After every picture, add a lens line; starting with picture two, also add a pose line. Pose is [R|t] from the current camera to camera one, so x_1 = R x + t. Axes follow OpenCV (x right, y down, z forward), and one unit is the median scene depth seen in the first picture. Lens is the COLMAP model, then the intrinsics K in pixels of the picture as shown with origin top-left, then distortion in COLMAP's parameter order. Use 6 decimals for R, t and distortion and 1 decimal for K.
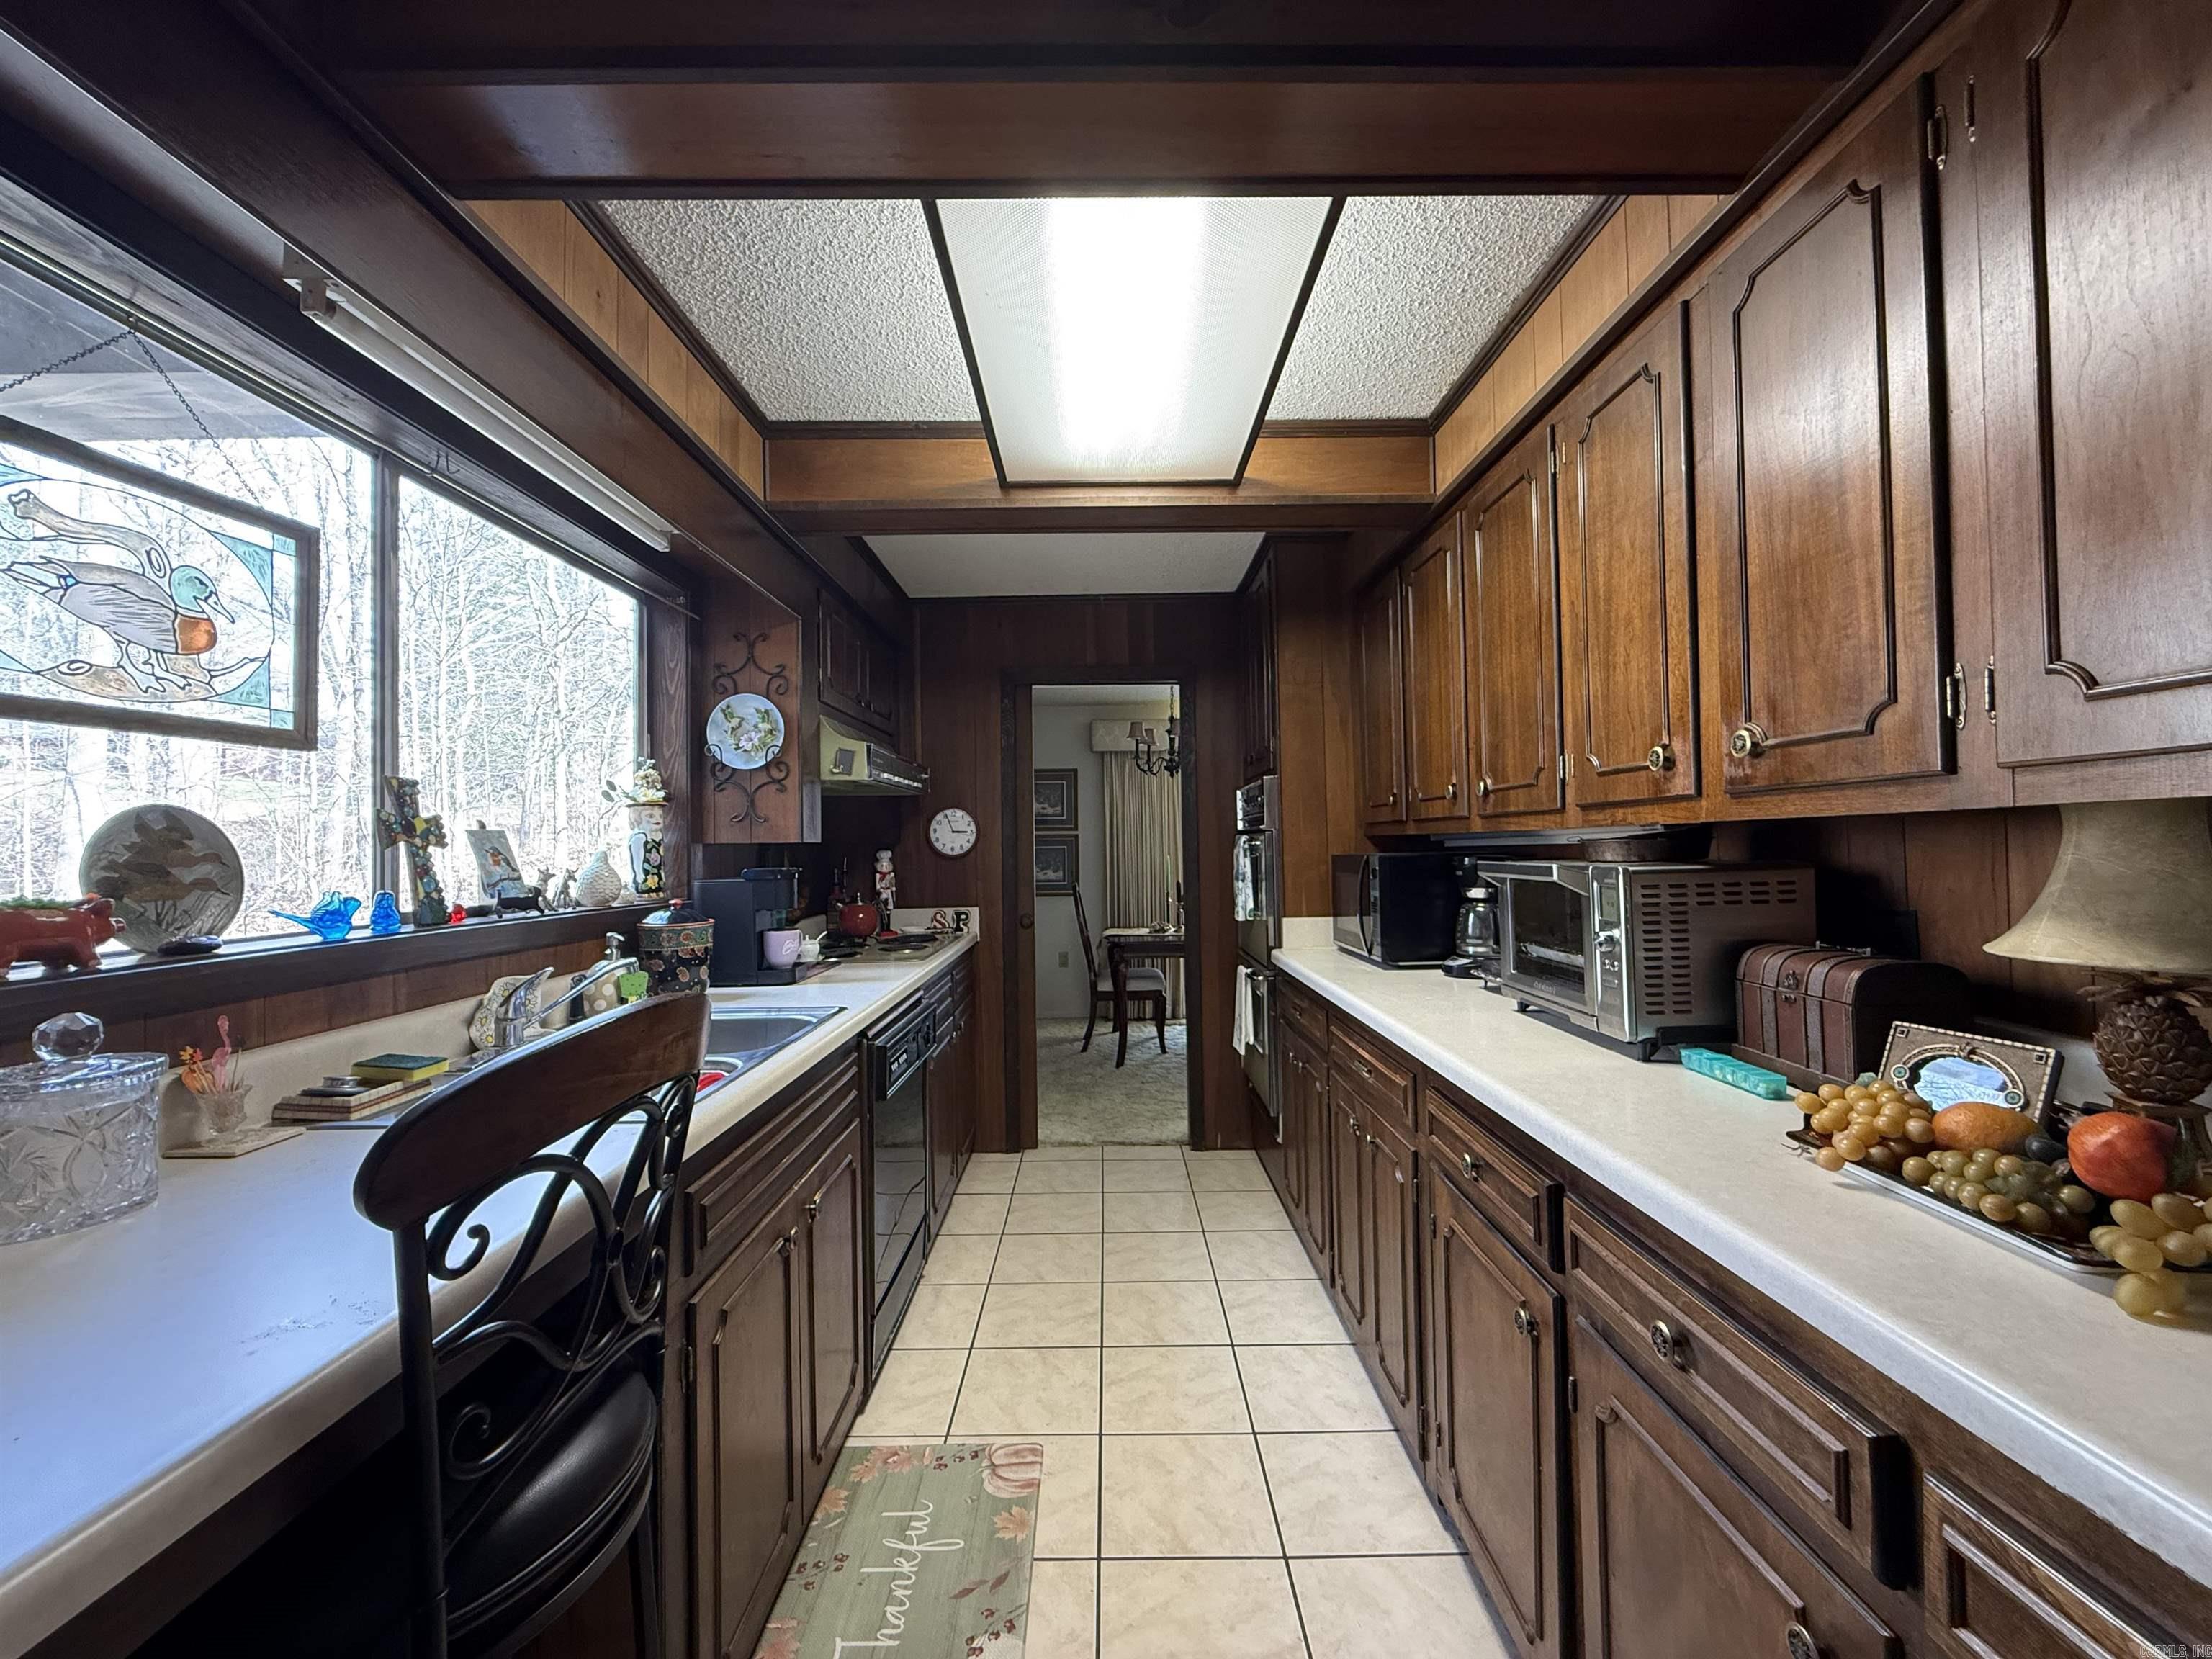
lens RADIAL K [[886.2, 0, 1110.8], [0, 886.2, 829.1], [0, 0, 1]] dist [0.001537, -0.000052]
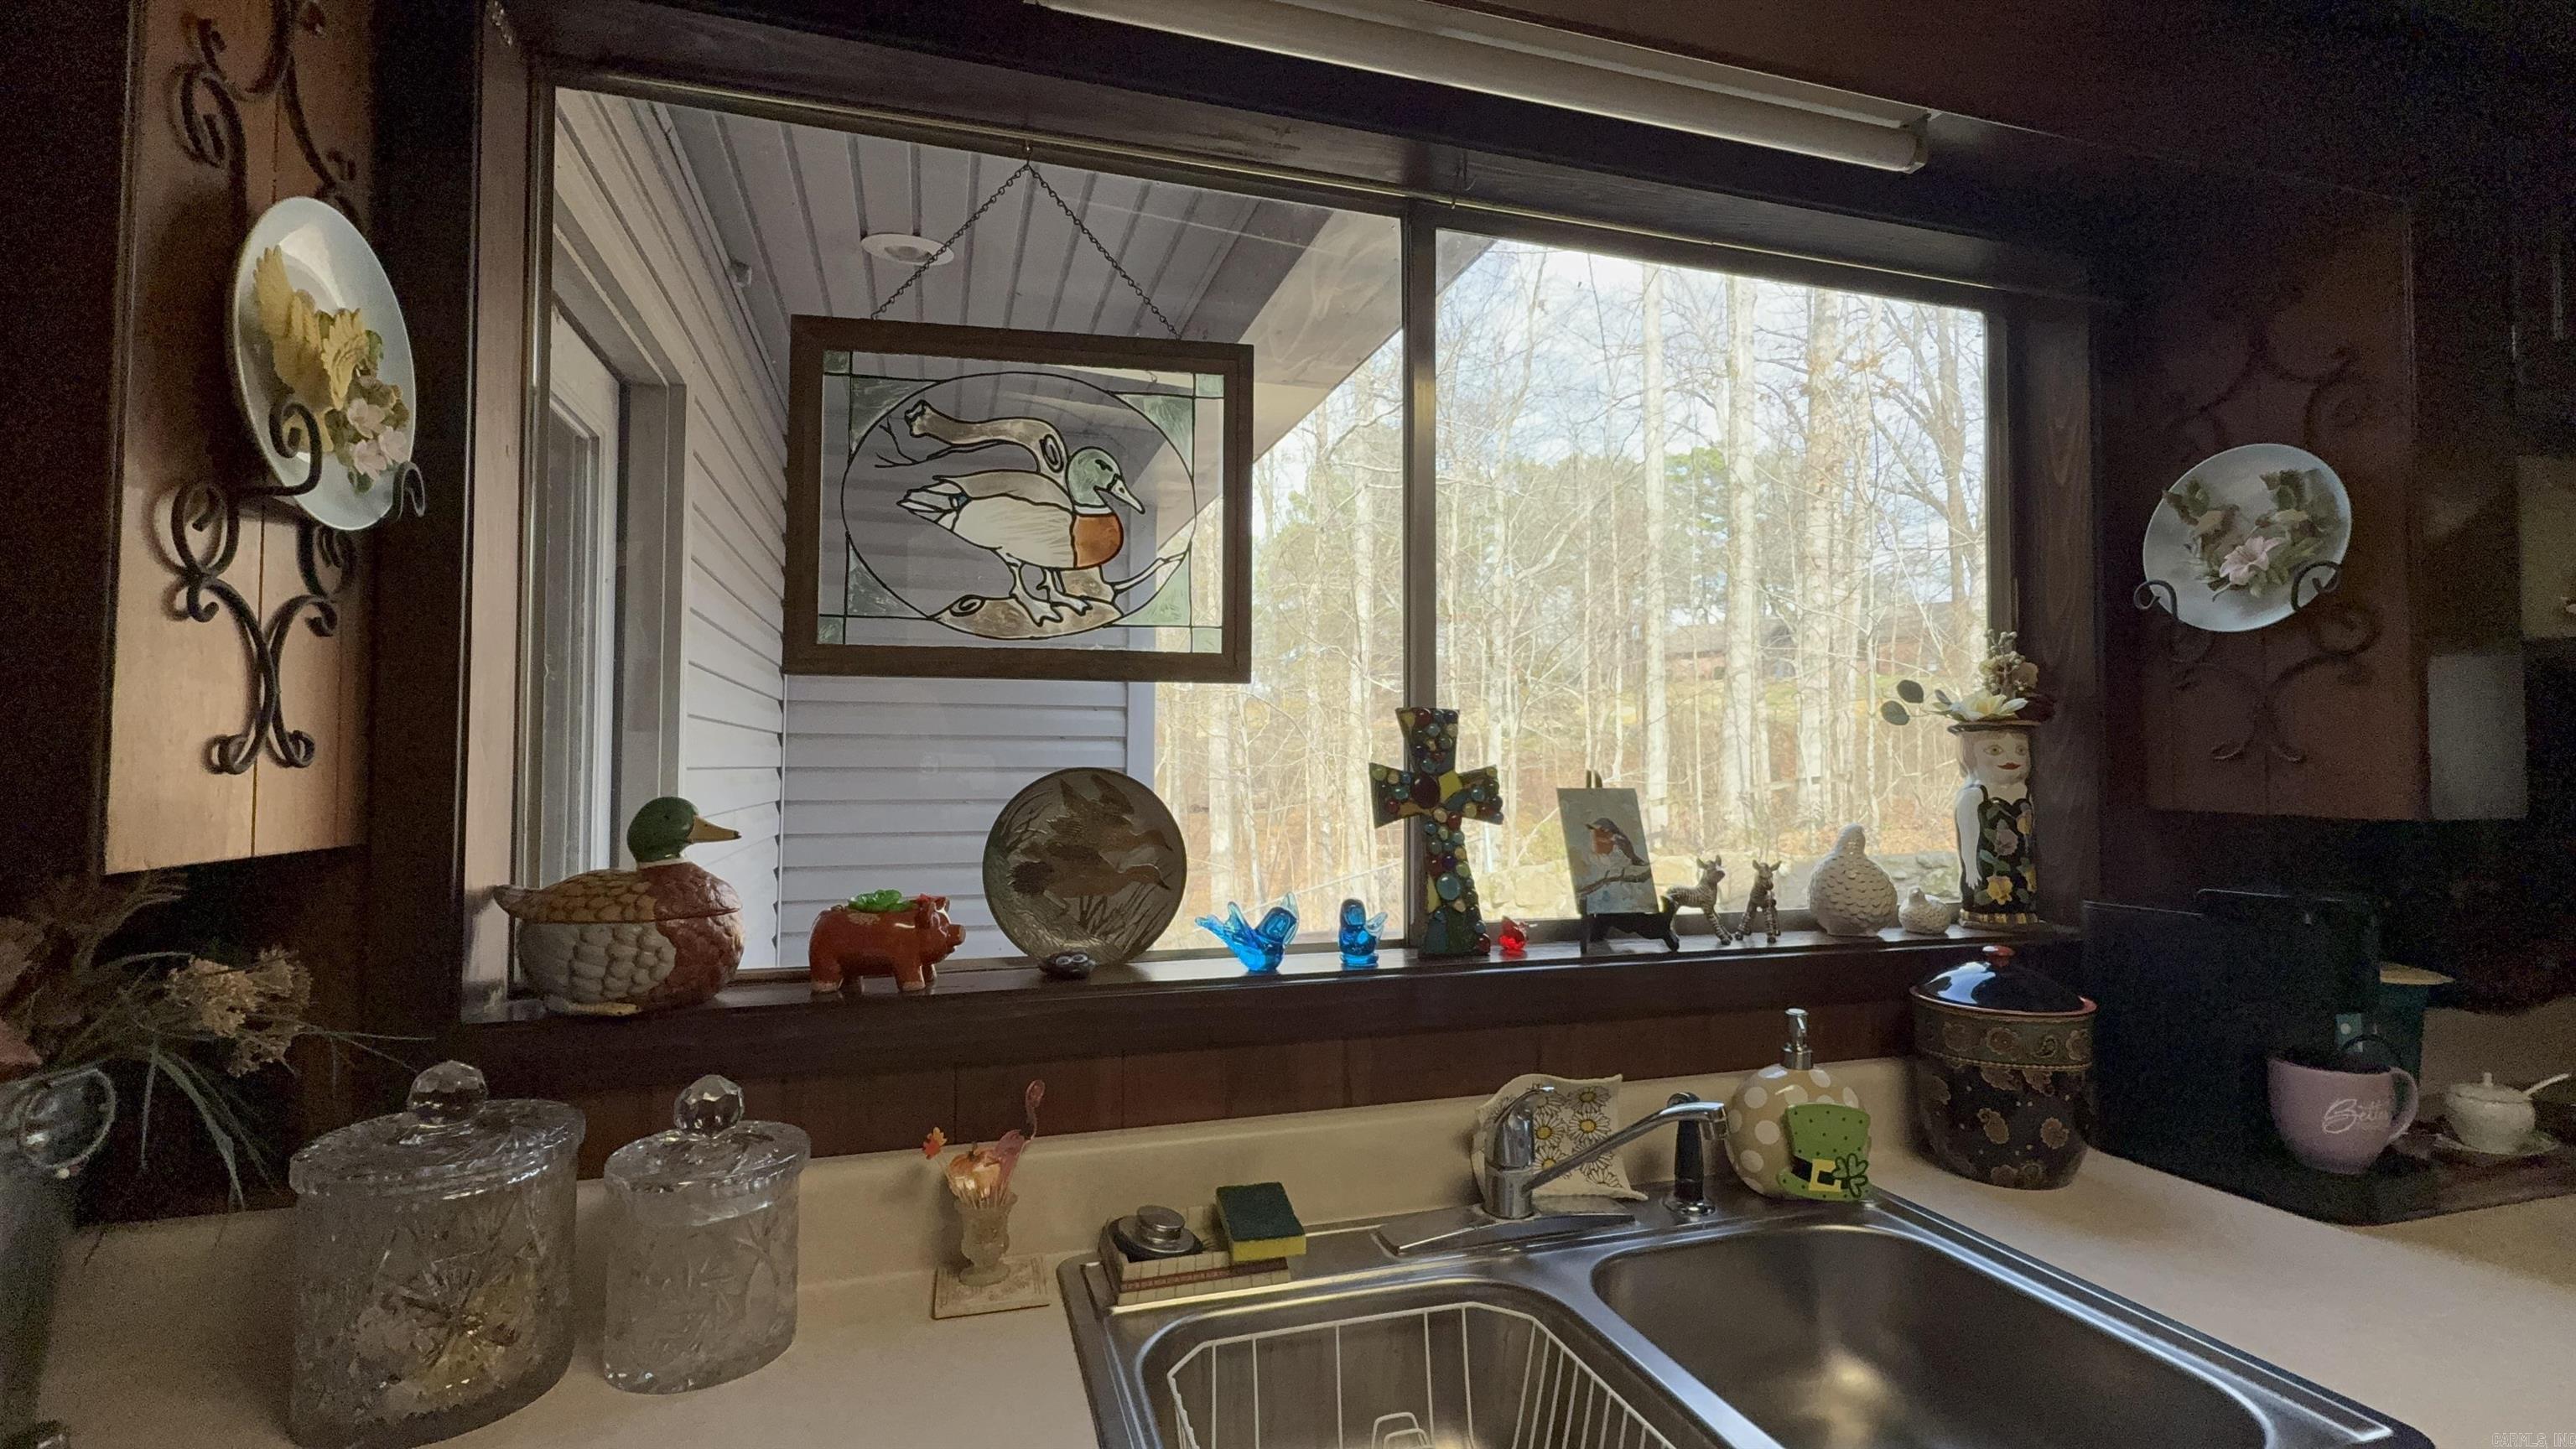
lens RADIAL K [[1149.0, 0, 1283.6], [0, 1149.0, 723.6], [0, 0, 1]] dist [0.001038, 0.000611]
pose [[0.291249, -0.014621, -0.956536, -0.039339], [0.013414, 0.999847, -0.011199, -0.027483], [0.956553, -0.009570, 0.291401, 0.455639]]
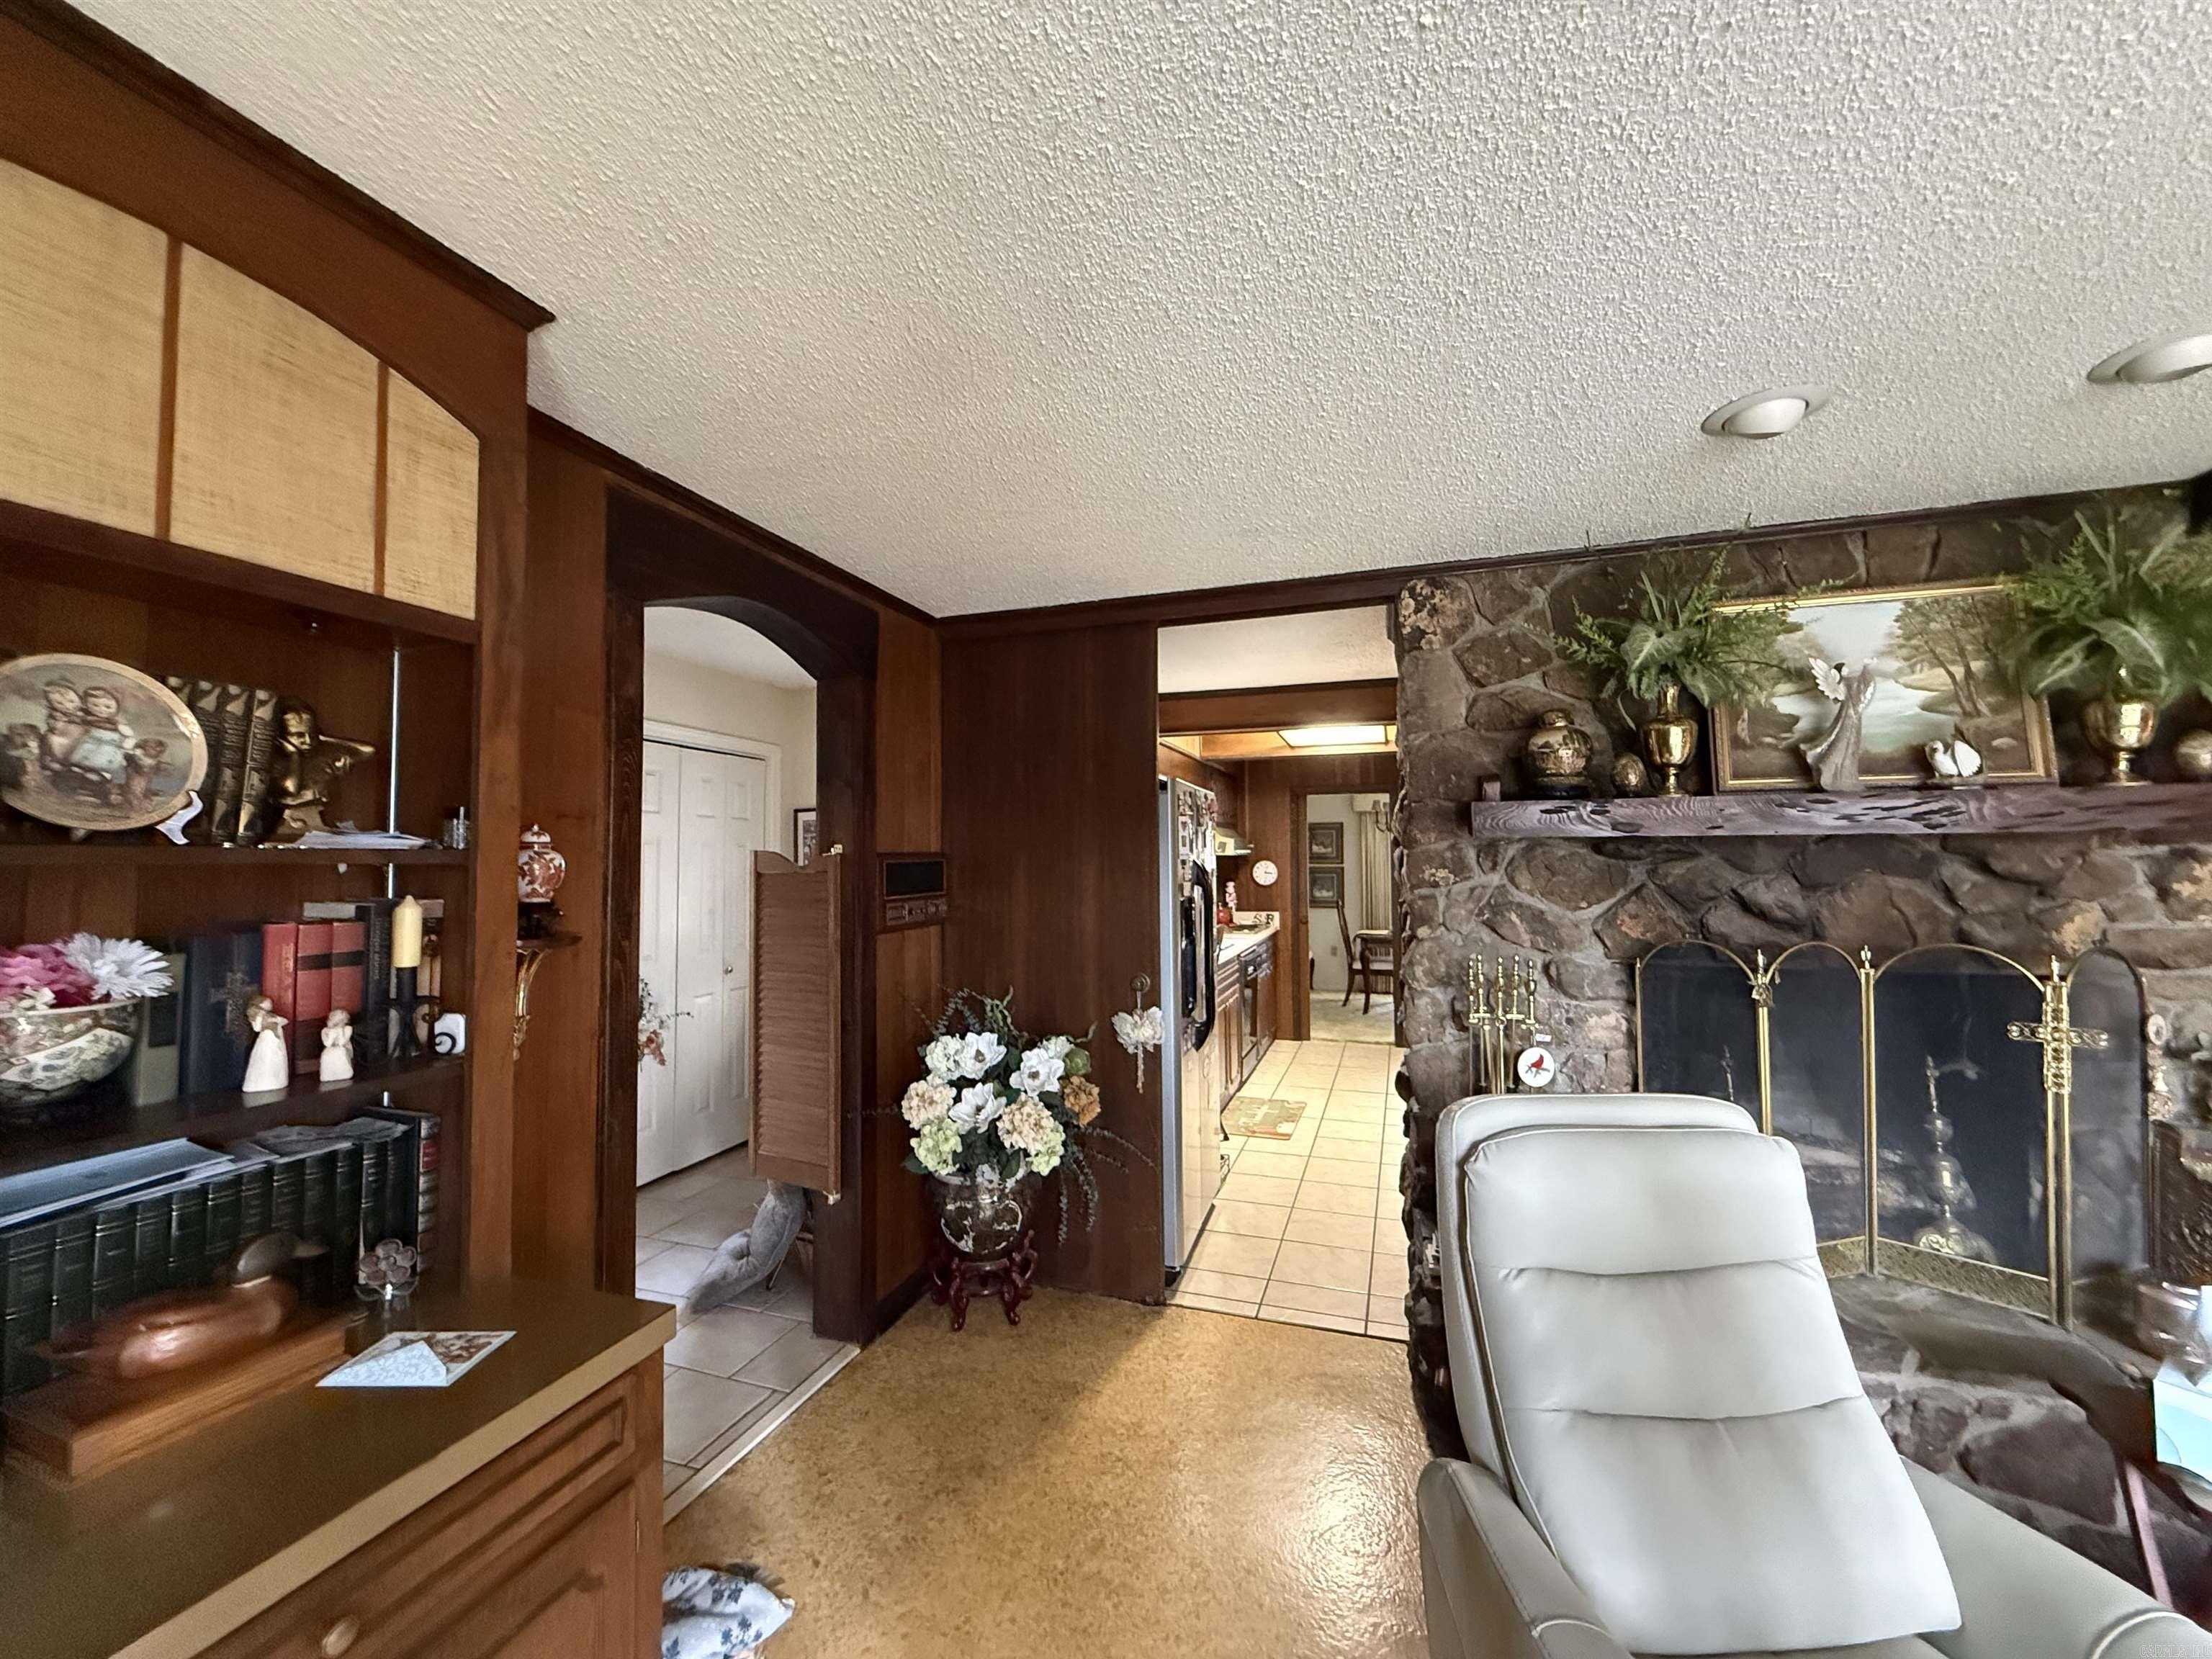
lens RADIAL K [[886.2, 0, 1105.2], [0, 886.2, 830.5], [0, 0, 1]] dist [0.001537, -0.000052]
pose [[0.946540, -0.001218, -0.322585, 0.187190], [-0.002767, 0.999925, -0.011896, -0.105726], [0.322576, 0.012153, 0.946466, -1.533093]]
